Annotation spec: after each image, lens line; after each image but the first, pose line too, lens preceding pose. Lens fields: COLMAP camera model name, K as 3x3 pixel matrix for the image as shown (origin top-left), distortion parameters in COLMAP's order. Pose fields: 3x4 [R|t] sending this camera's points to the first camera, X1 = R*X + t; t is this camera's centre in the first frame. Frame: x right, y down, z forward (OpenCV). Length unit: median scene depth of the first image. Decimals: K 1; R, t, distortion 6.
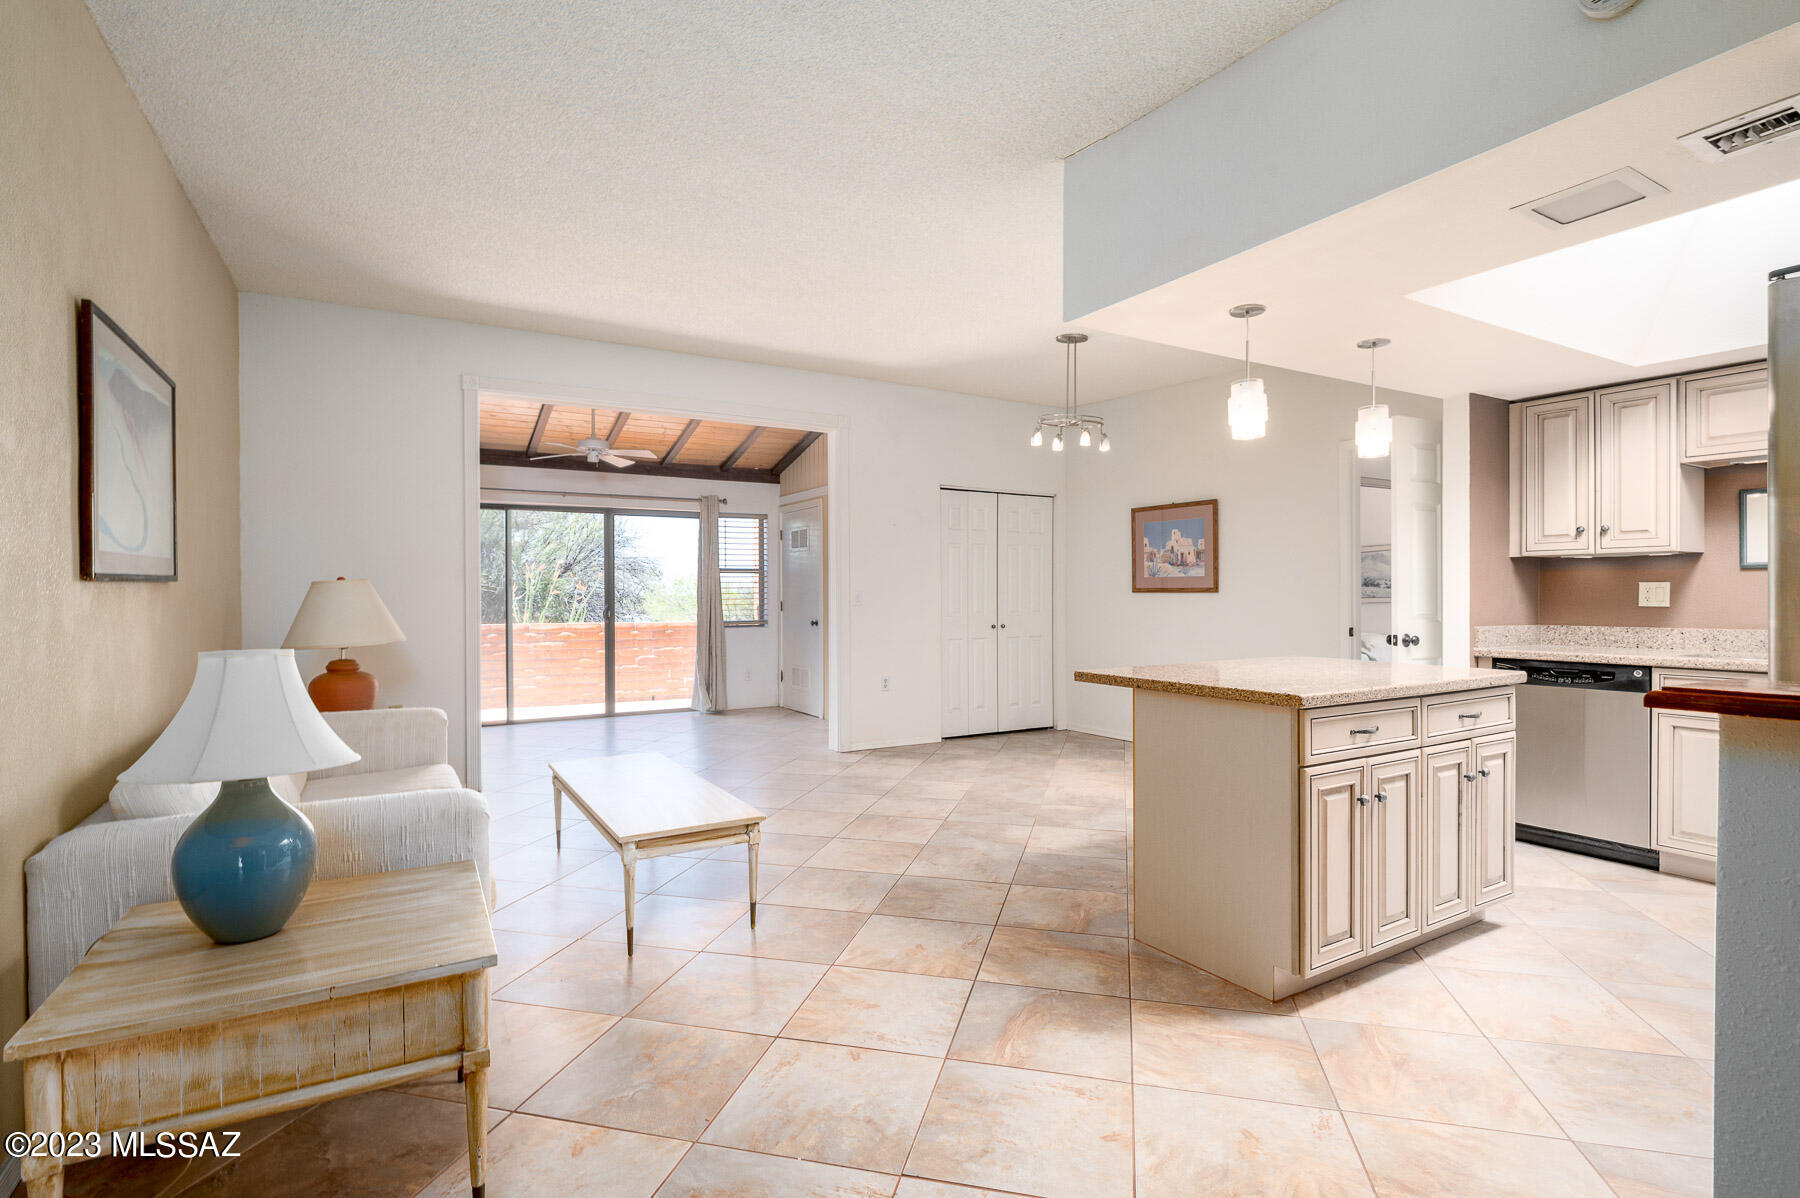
lens RADIAL K [[866.3, 0, 899.6], [0, 866.3, 598.3], [0, 0, 1]] dist [-0.000206, -0.003743]
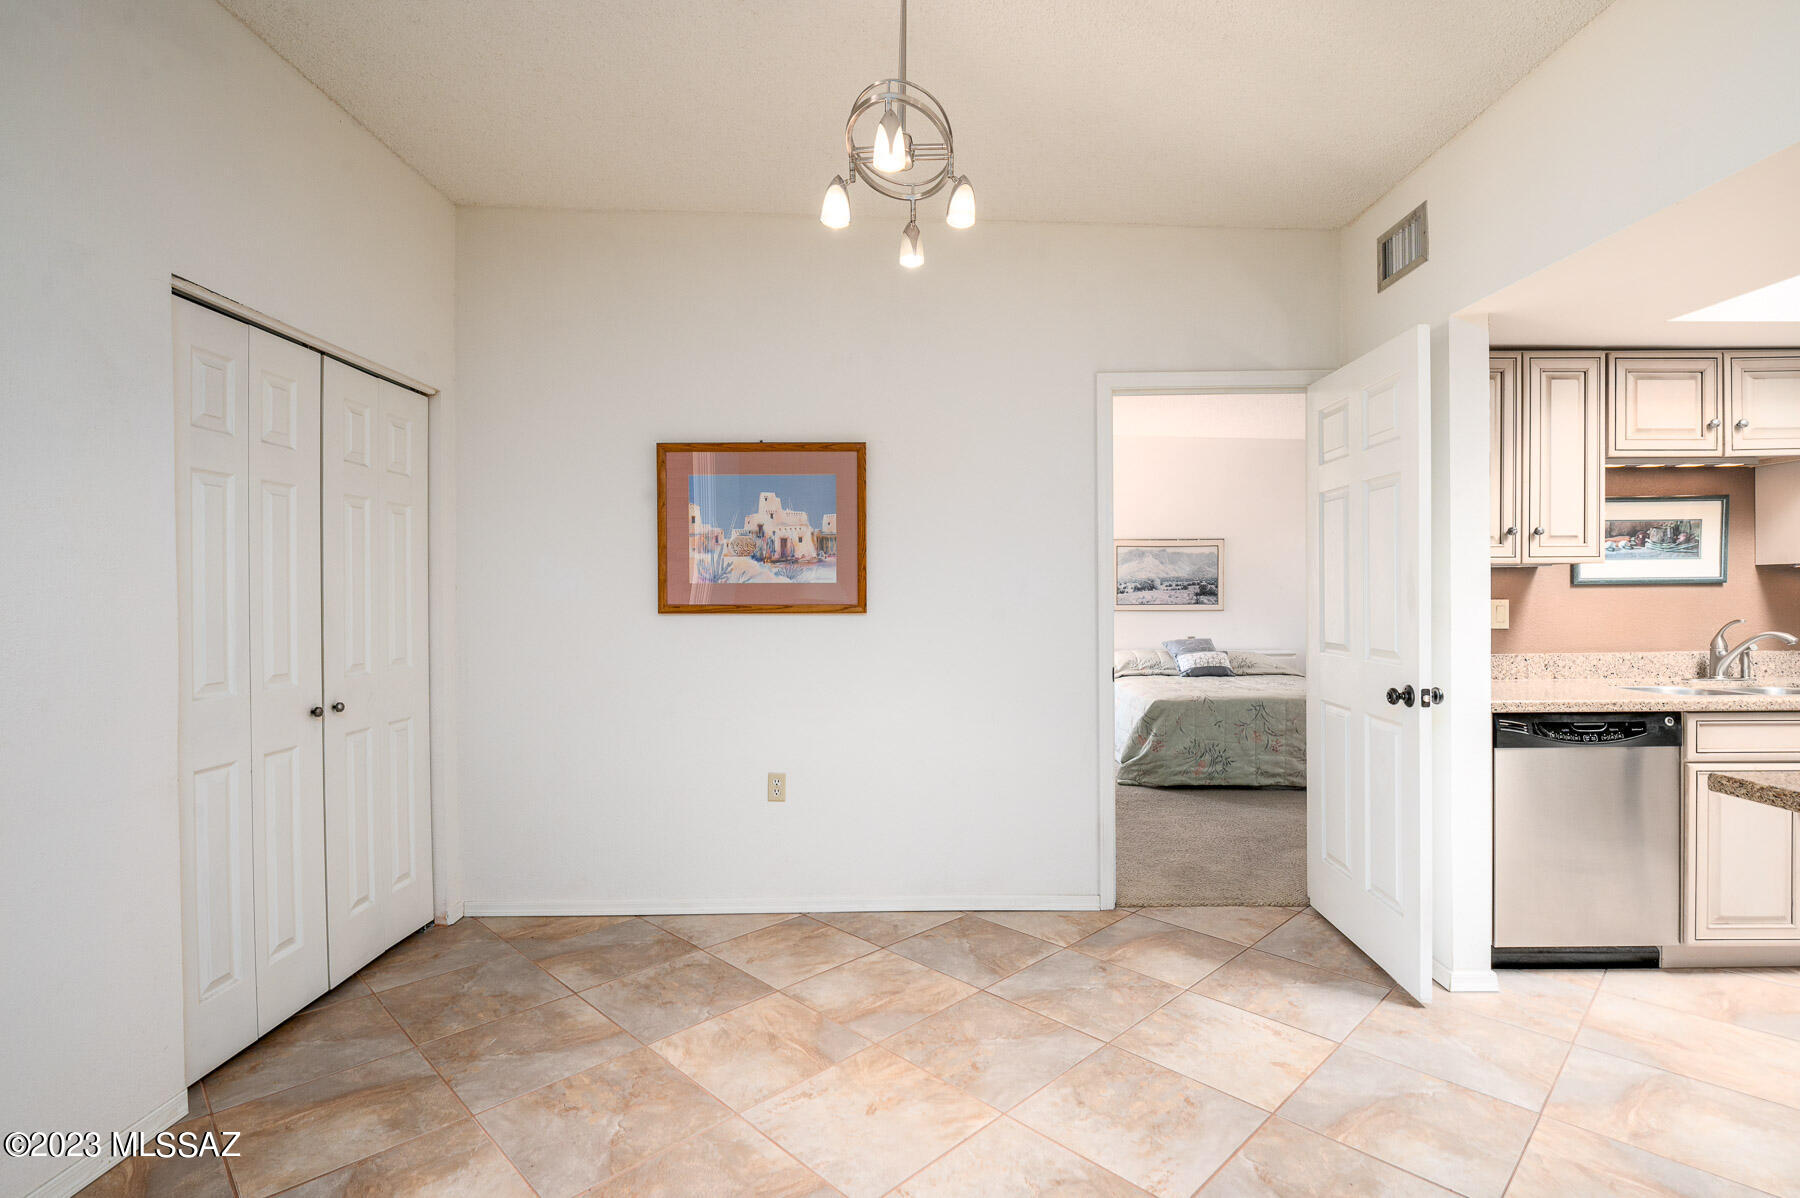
lens RADIAL K [[866.3, 0, 899.3], [0, 866.3, 597.3], [0, 0, 1]] dist [-0.000206, -0.003743]
pose [[0.519312, -0.006170, 0.854562, -0.135056], [0.007912, 0.999966, 0.002411, -0.026761], [-0.854548, 0.005510, 0.519343, 1.034265]]
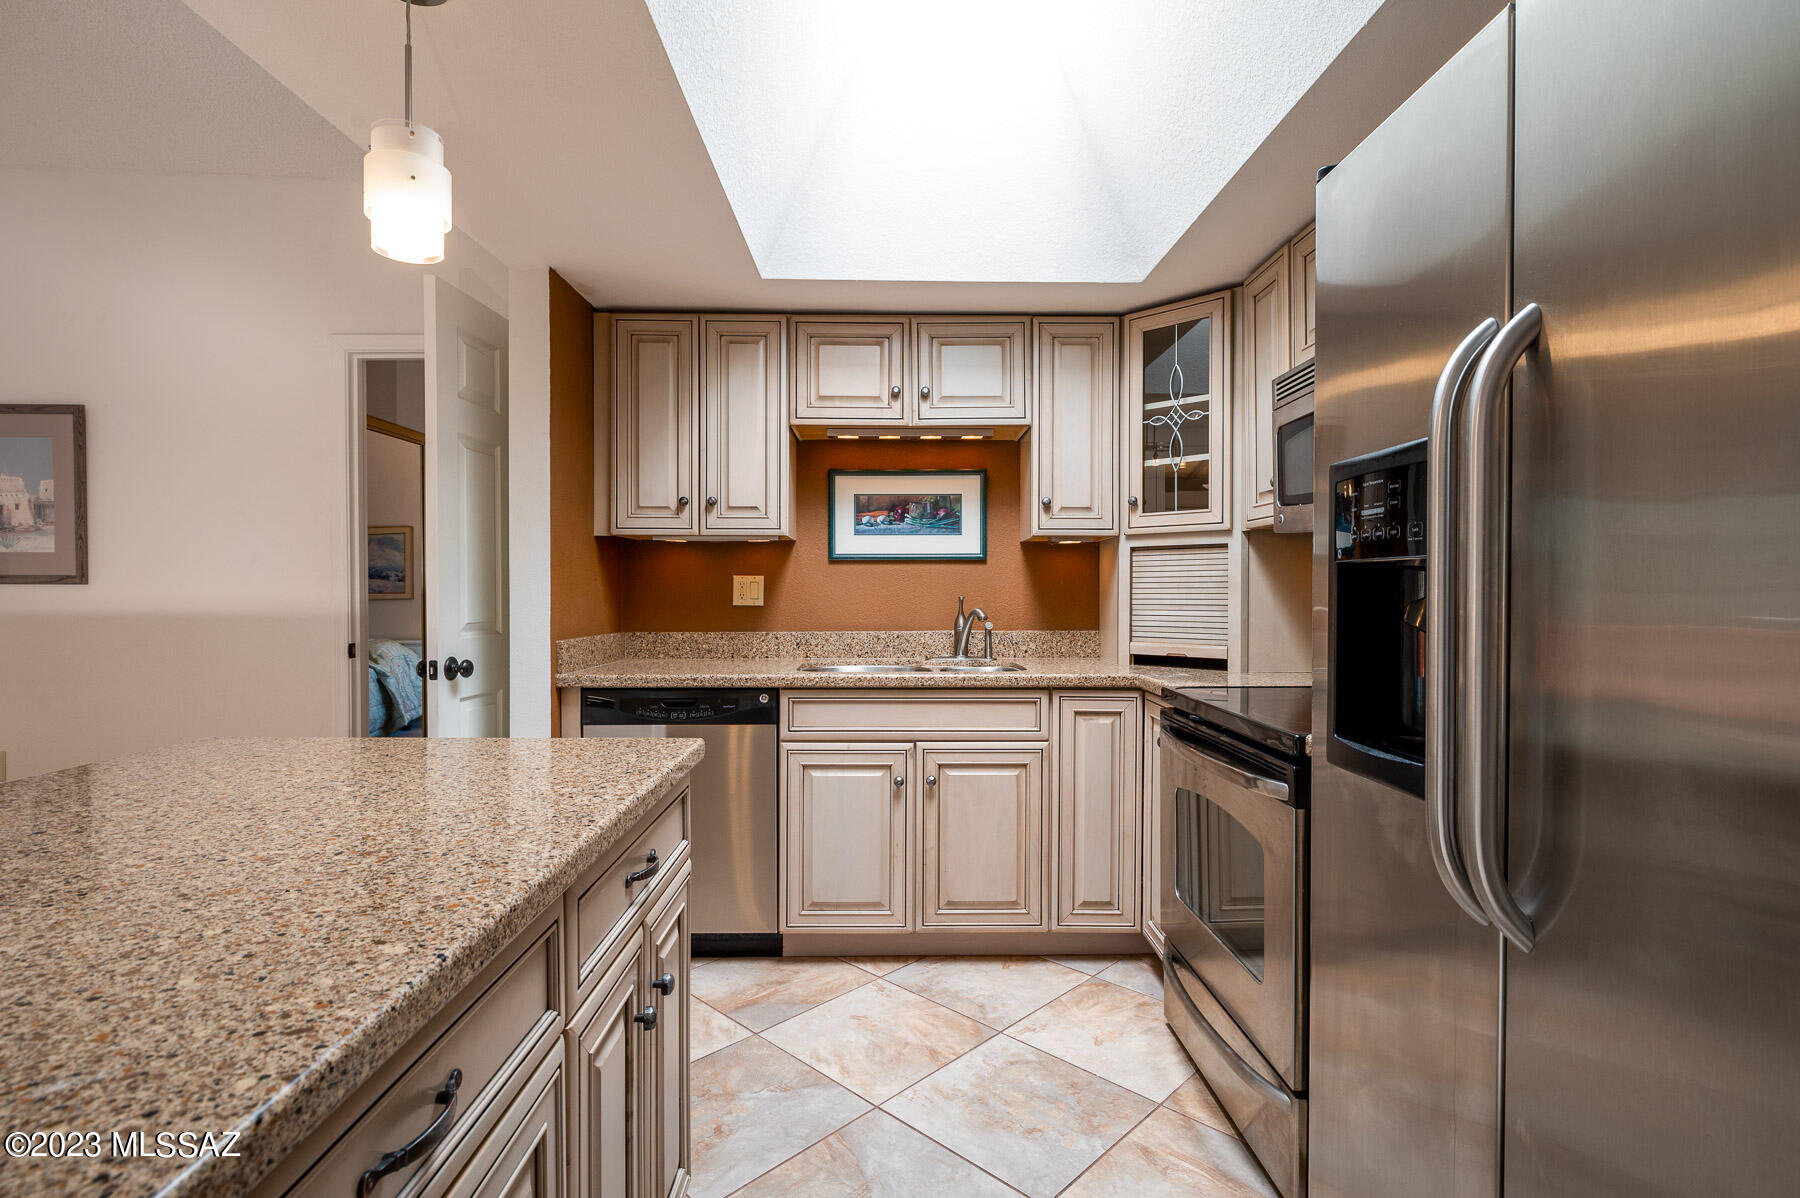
lens RADIAL K [[866.3, 0, 900.3], [0, 866.3, 598.0], [0, 0, 1]] dist [-0.000206, -0.003743]
pose [[0.500981, -0.005930, 0.865438, 0.240739], [-0.000026, 0.999976, 0.006867, -0.003194], [-0.865458, -0.003463, 0.500969, 0.463687]]
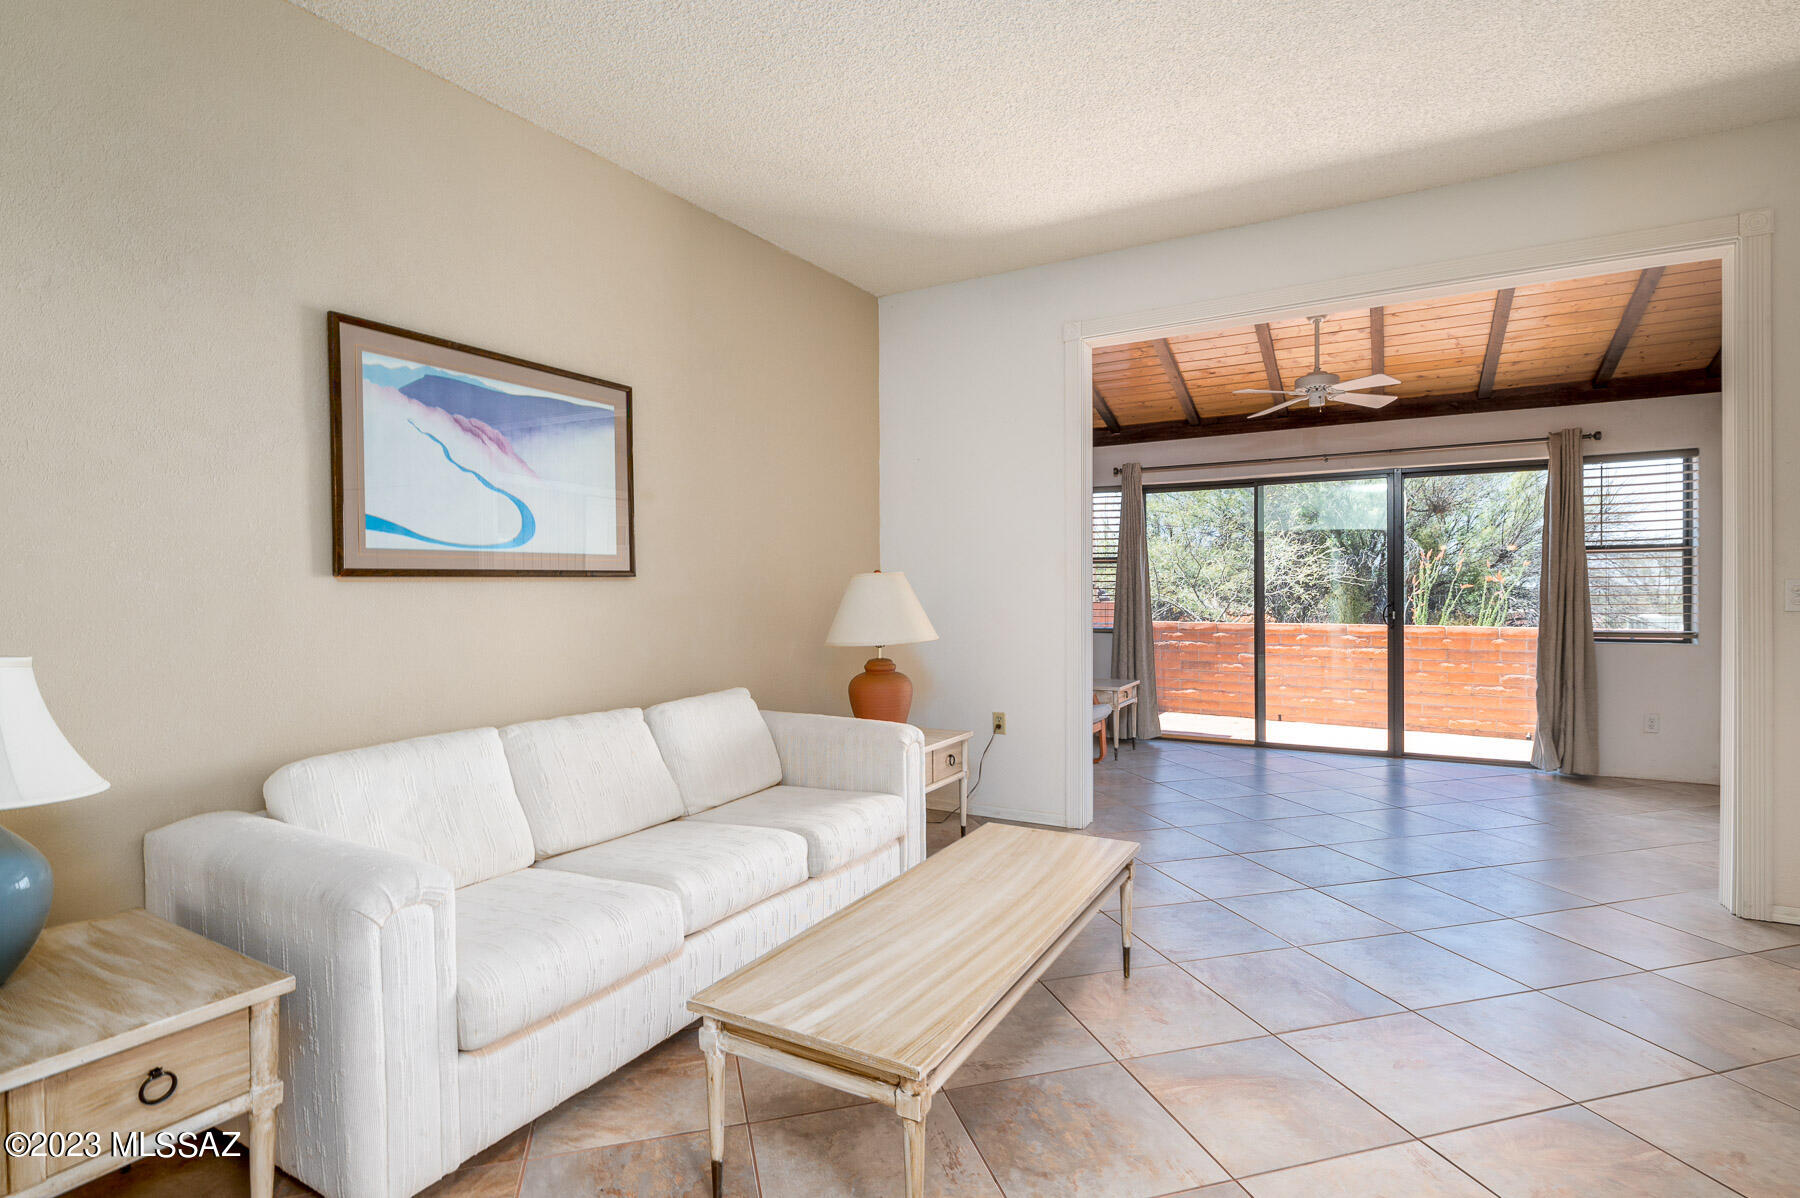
lens RADIAL K [[866.3, 0, 904.1], [0, 866.3, 596.6], [0, 0, 1]] dist [-0.000206, -0.003743]
pose [[0.498863, 0.003639, -0.866673, 0.173420], [-0.000510, 0.999992, 0.003905, -0.000944], [0.866681, -0.001506, 0.498861, 0.558122]]
